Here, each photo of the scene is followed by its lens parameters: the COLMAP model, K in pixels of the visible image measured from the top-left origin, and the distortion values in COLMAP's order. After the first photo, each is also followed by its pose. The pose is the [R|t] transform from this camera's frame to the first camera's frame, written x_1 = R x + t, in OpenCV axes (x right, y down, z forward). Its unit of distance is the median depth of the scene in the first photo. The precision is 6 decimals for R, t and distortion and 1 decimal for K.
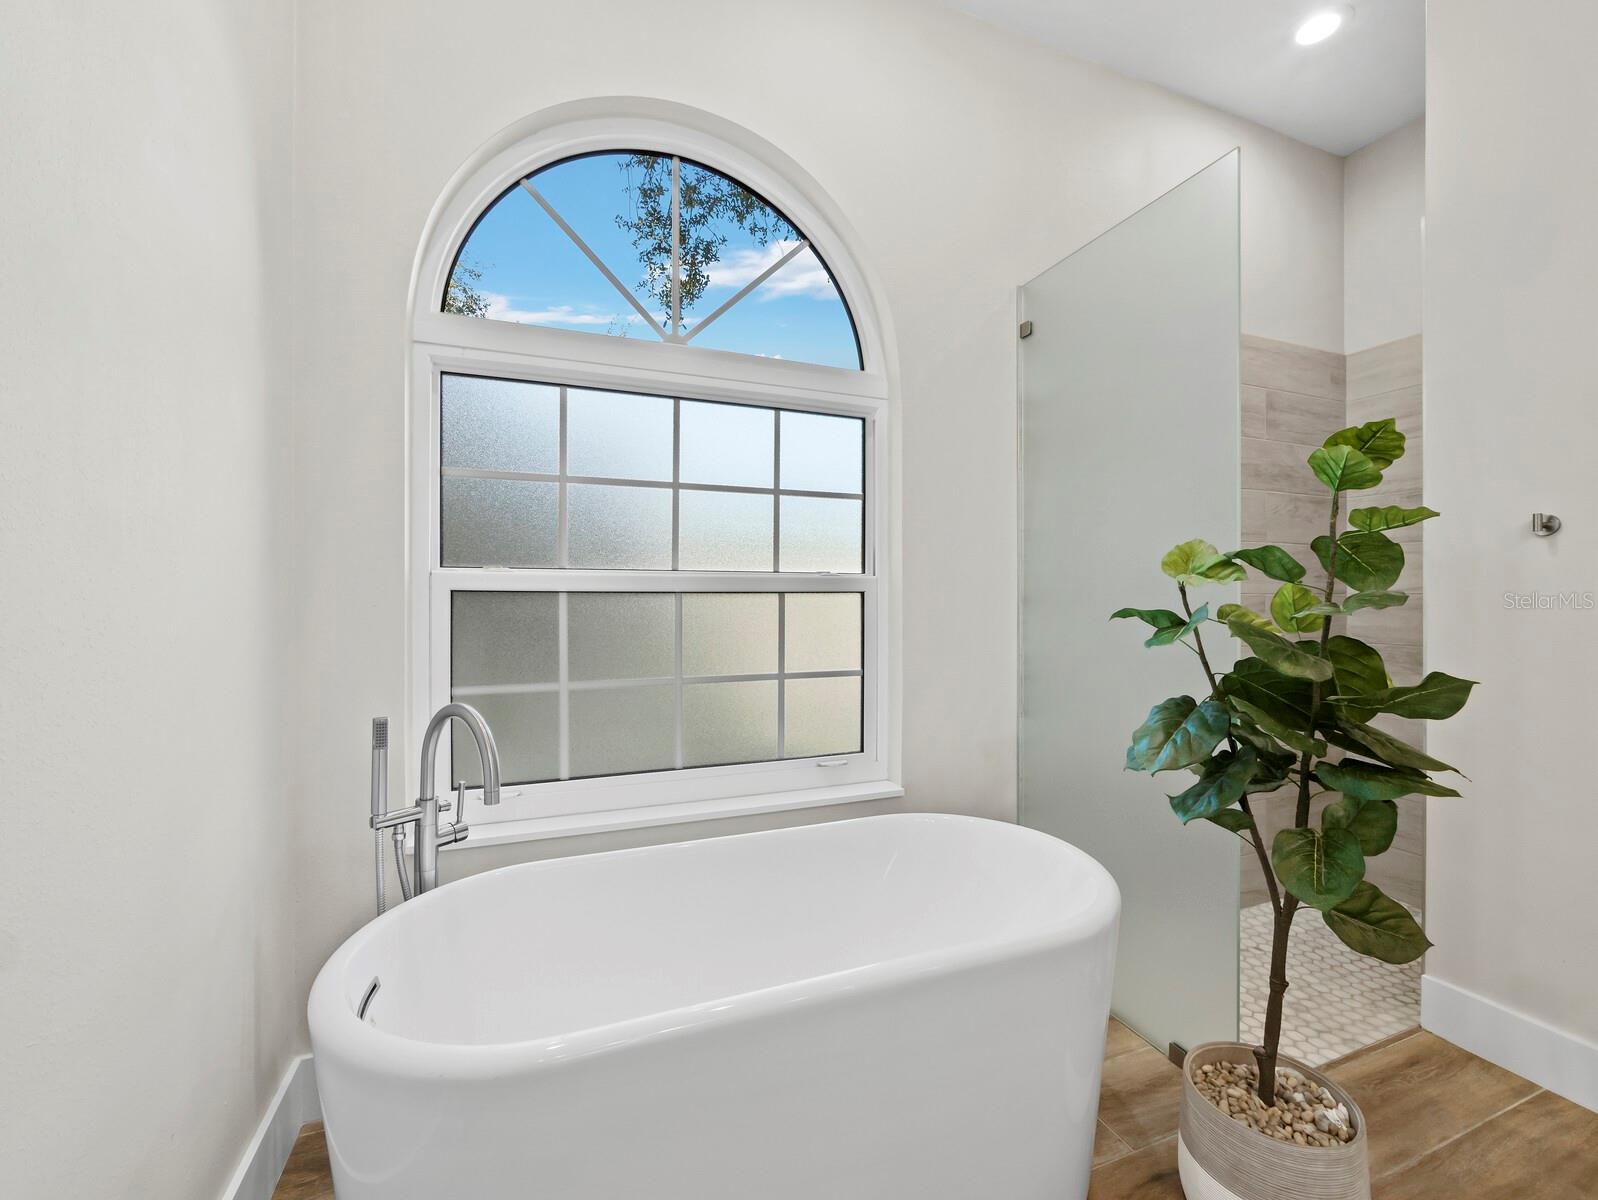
lens RADIAL K [[675.1, 0, 796.7], [0, 675.1, 596.4], [0, 0, 1]] dist [-0.002702, -0.000481]
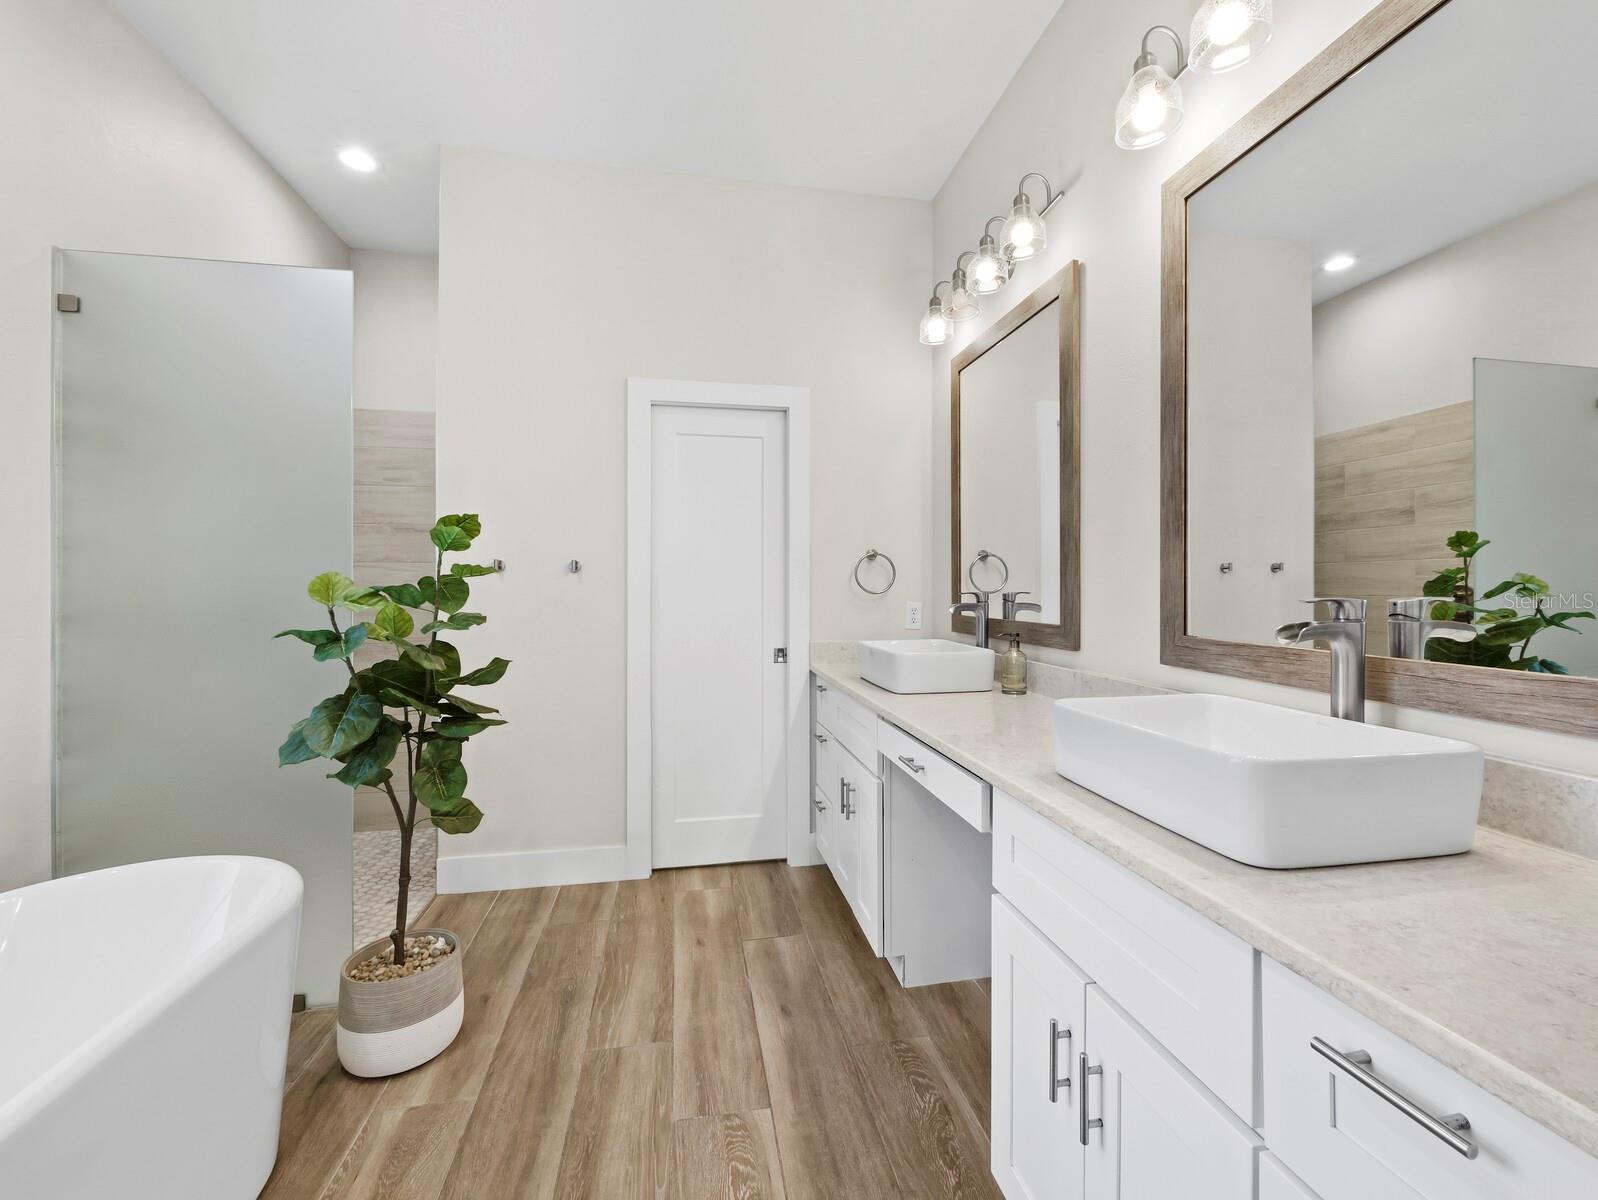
lens RADIAL K [[675.1, 0, 798.6], [0, 675.1, 590.1], [0, 0, 1]] dist [-0.002702, -0.000481]
pose [[0.204954, -0.005517, 0.978756, -0.505488], [0.001917, 0.999984, 0.005235, -0.058861], [-0.978770, 0.000804, 0.204962, -0.131327]]
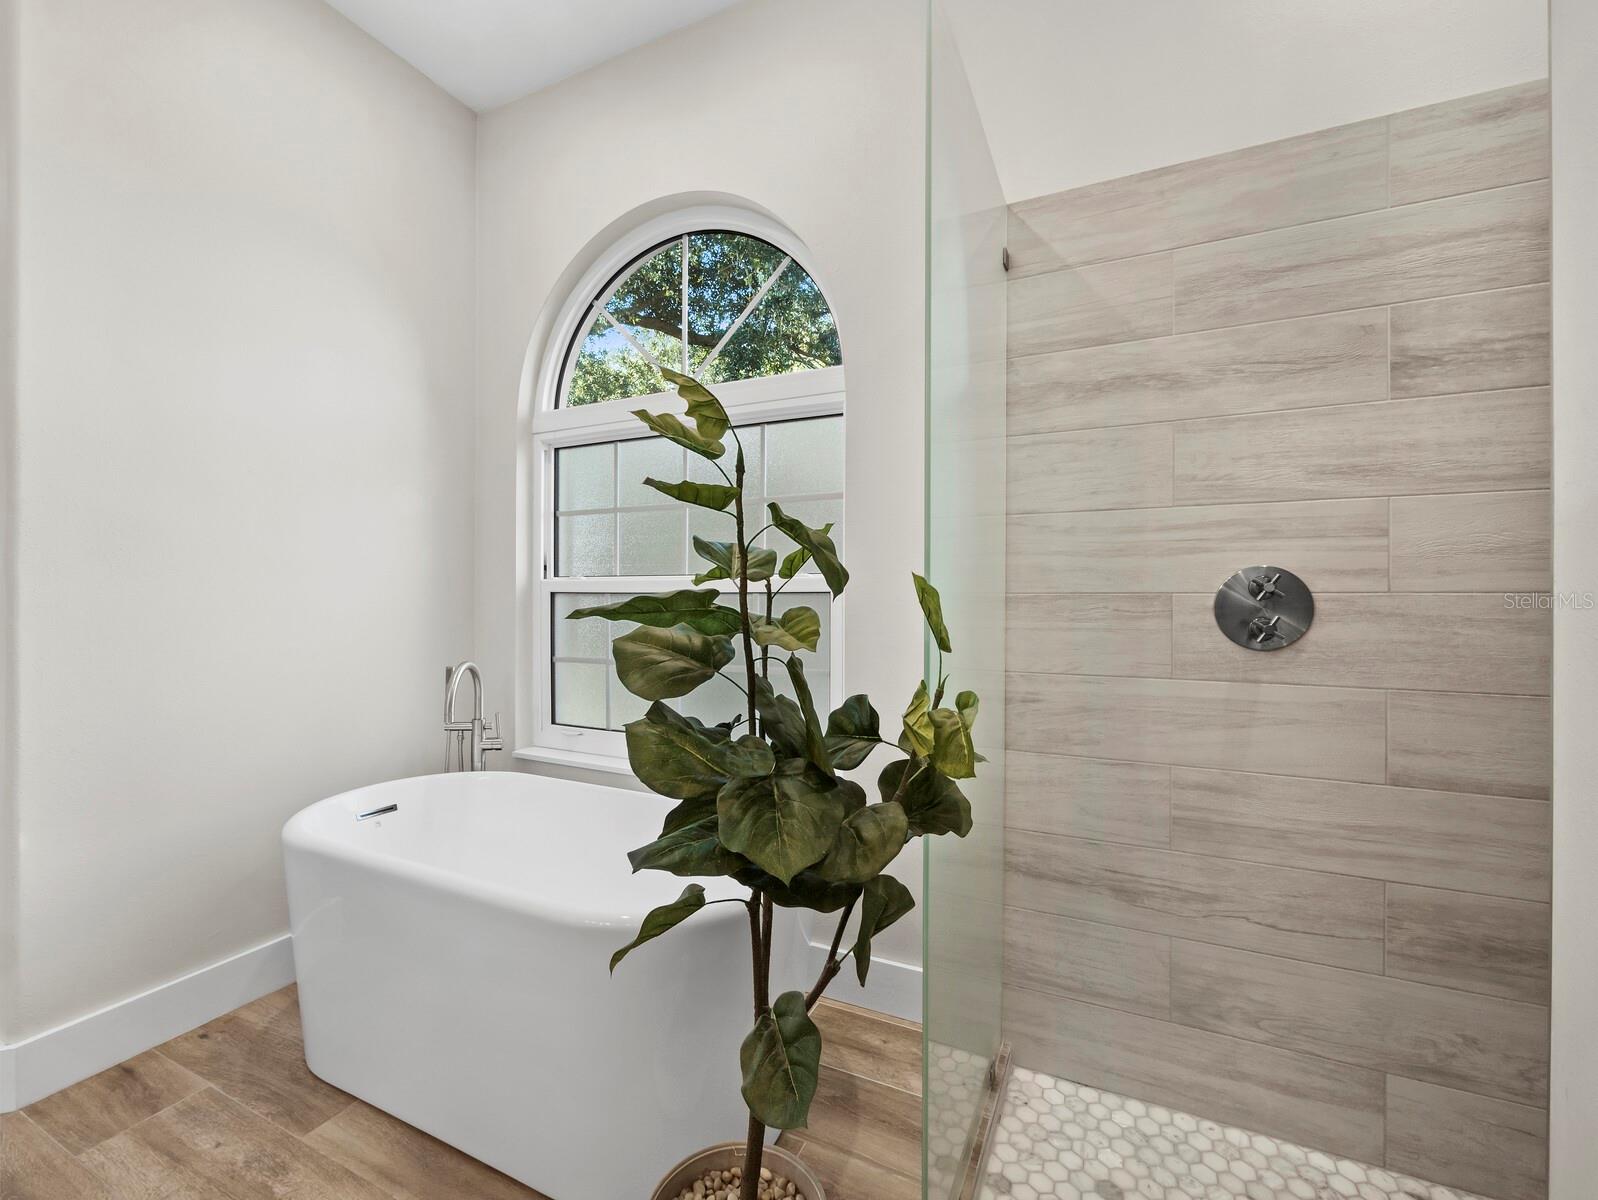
lens RADIAL K [[675.1, 0, 804.8], [0, 675.1, 599.9], [0, 0, 1]] dist [-0.002702, -0.000481]
pose [[0.674133, 0.008392, -0.738563, 1.156031], [-0.006126, 0.999965, 0.005771, -0.001993], [0.738585, 0.000634, 0.674160, 0.450618]]
